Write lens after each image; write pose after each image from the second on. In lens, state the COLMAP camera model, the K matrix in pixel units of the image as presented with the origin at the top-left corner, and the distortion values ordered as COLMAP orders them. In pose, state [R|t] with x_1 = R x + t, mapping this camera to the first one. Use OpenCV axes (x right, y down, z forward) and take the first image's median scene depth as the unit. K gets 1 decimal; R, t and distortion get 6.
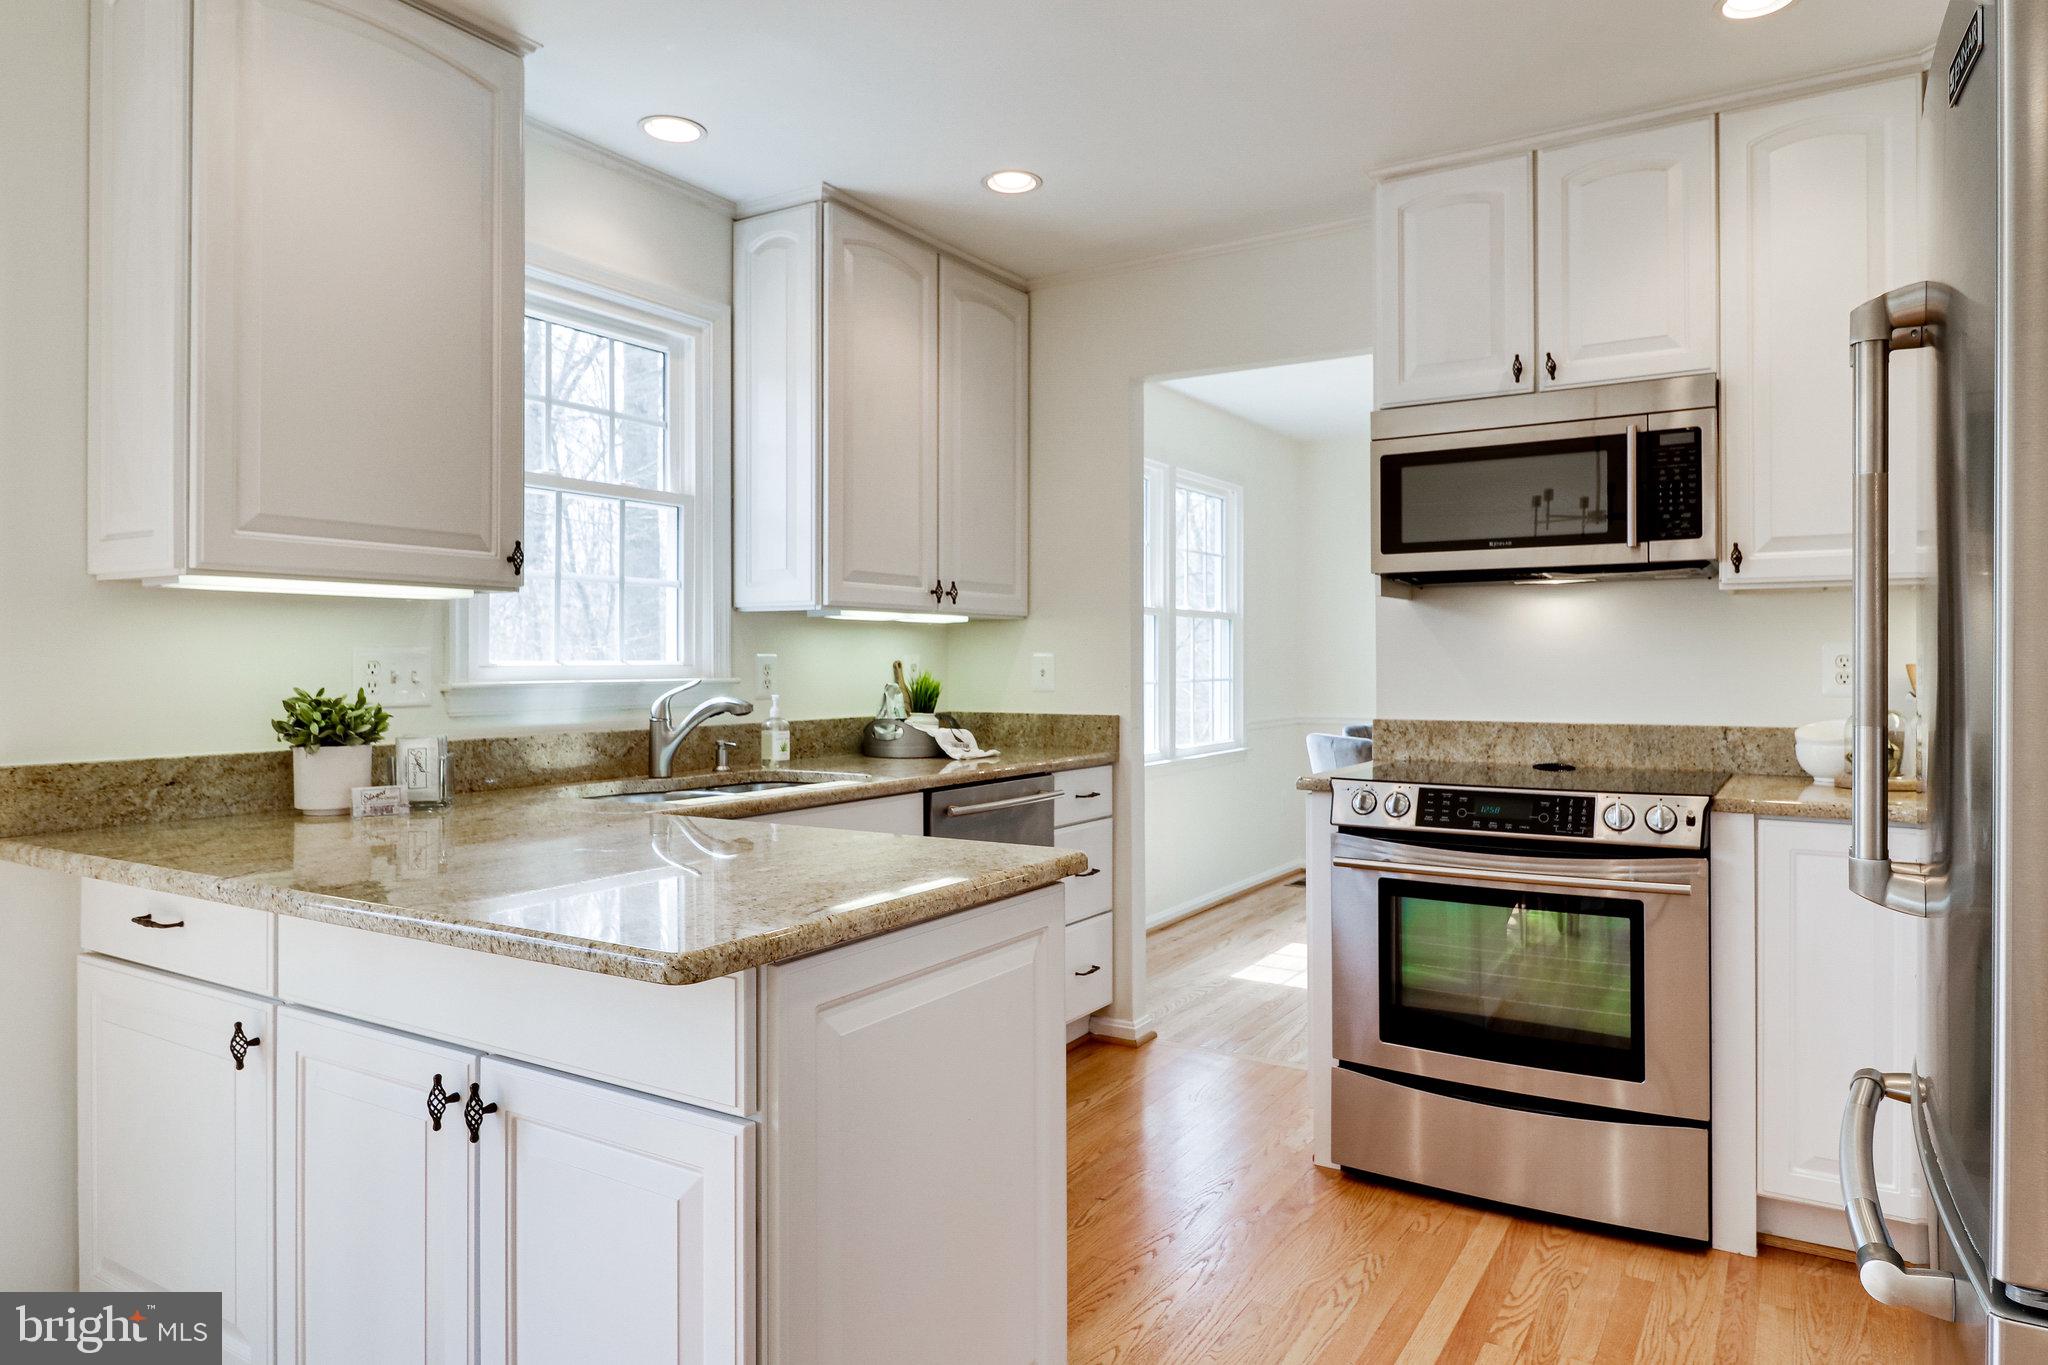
lens RADIAL K [[1282.4, 0, 1024.6], [0, 1282.4, 671.5], [0, 0, 1]] dist [-0.002459, -0.000178]
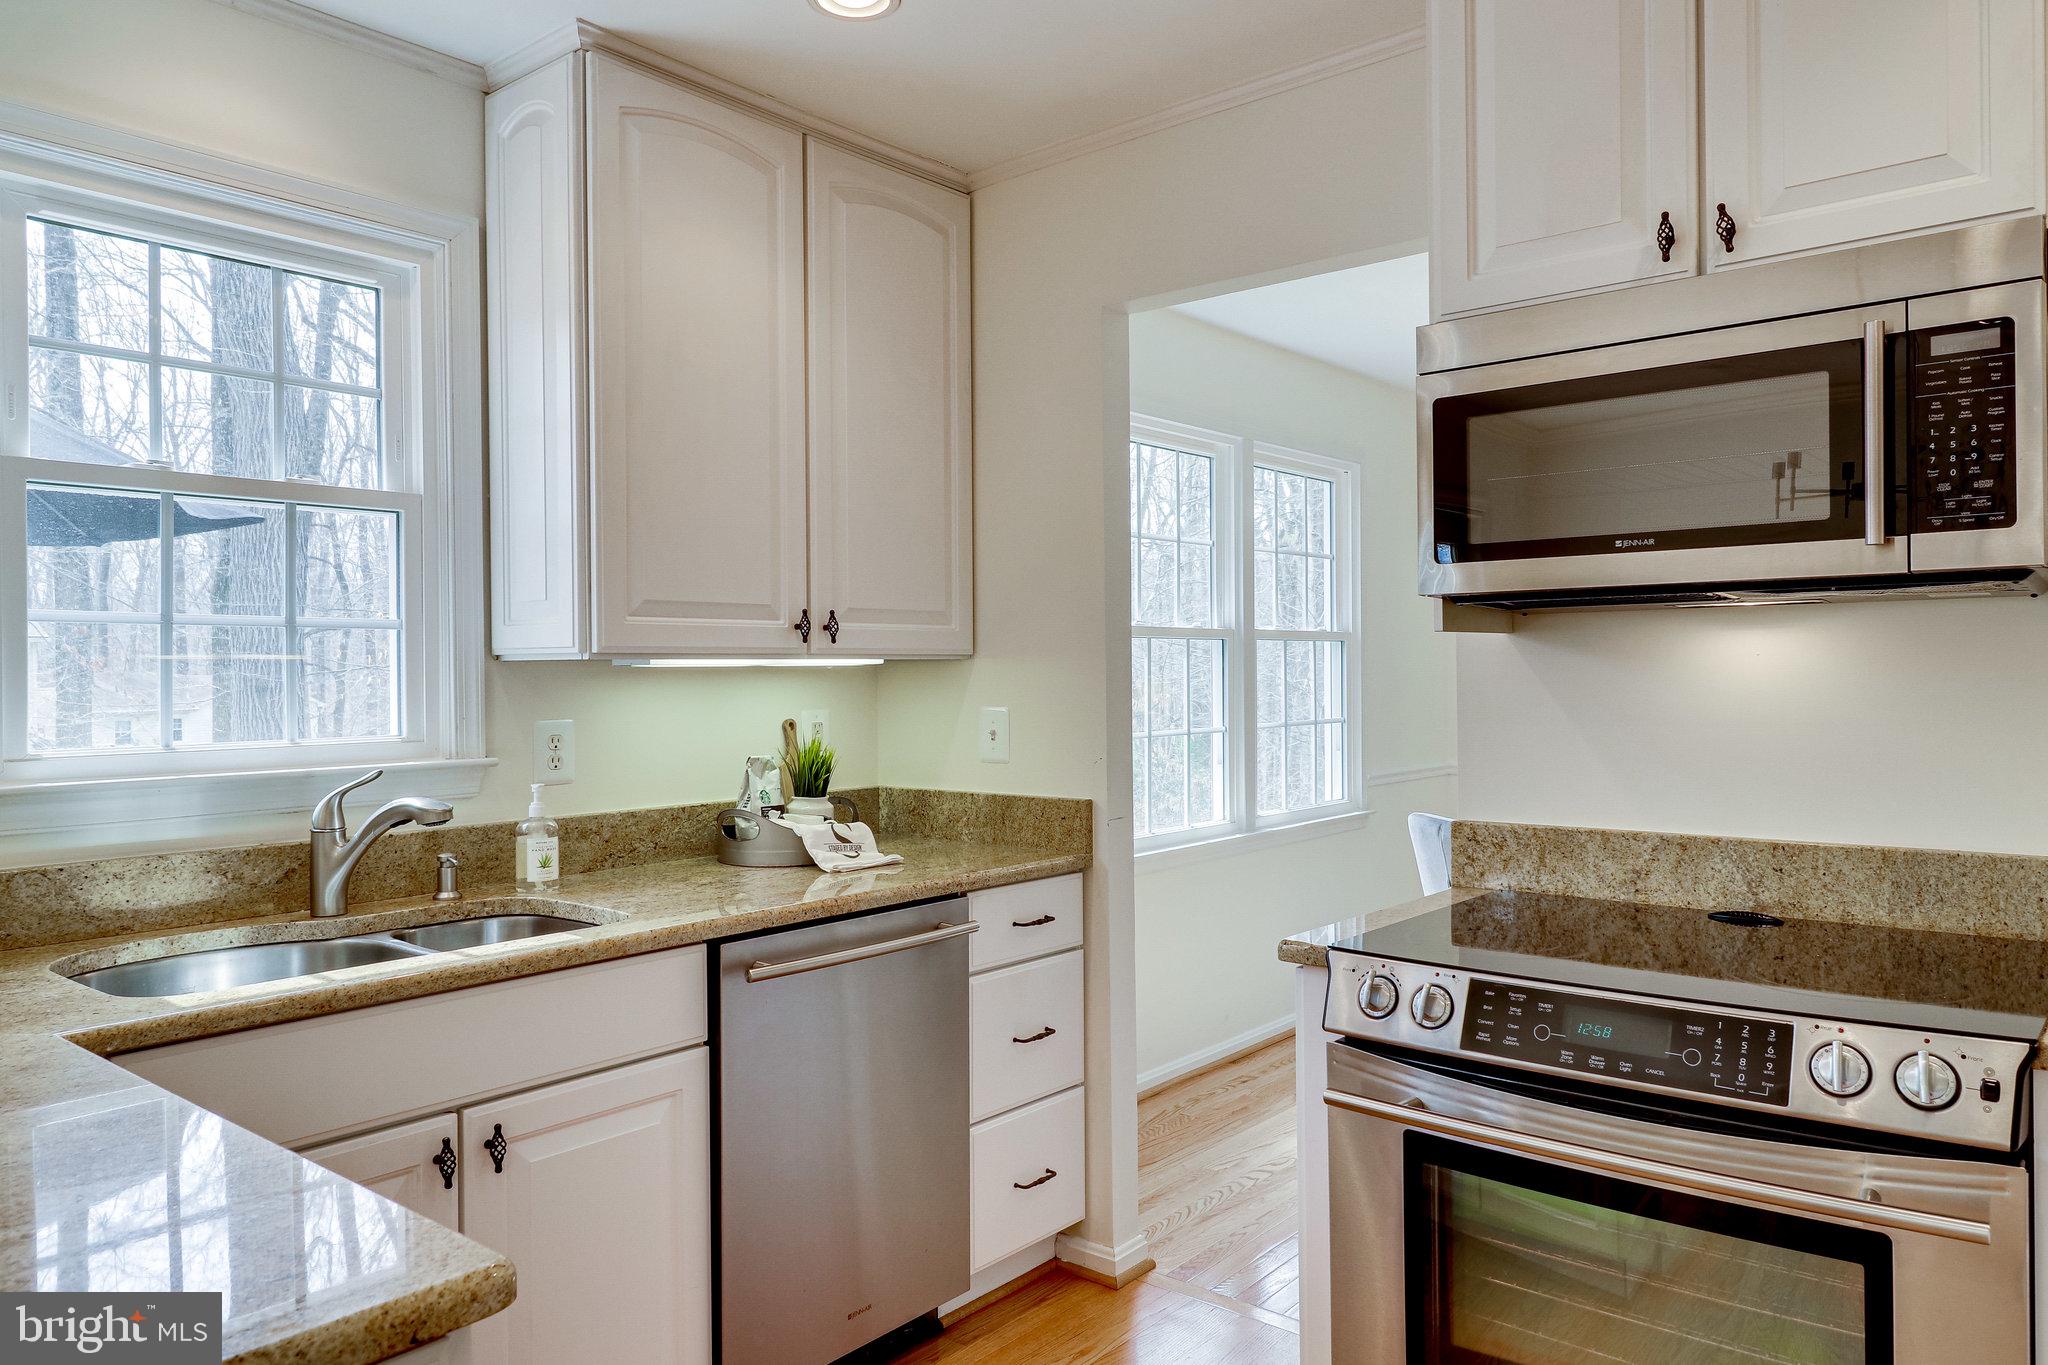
lens RADIAL K [[1383.6, 0, 1023.6], [0, 1383.6, 685.5], [0, 0, 1]] dist [0.007172, -0.003383]
pose [[0.989648, -0.005802, -0.143402, 0.169704], [0.006494, 0.999969, 0.004356, -0.036019], [0.143372, -0.005242, 0.989655, 0.309708]]
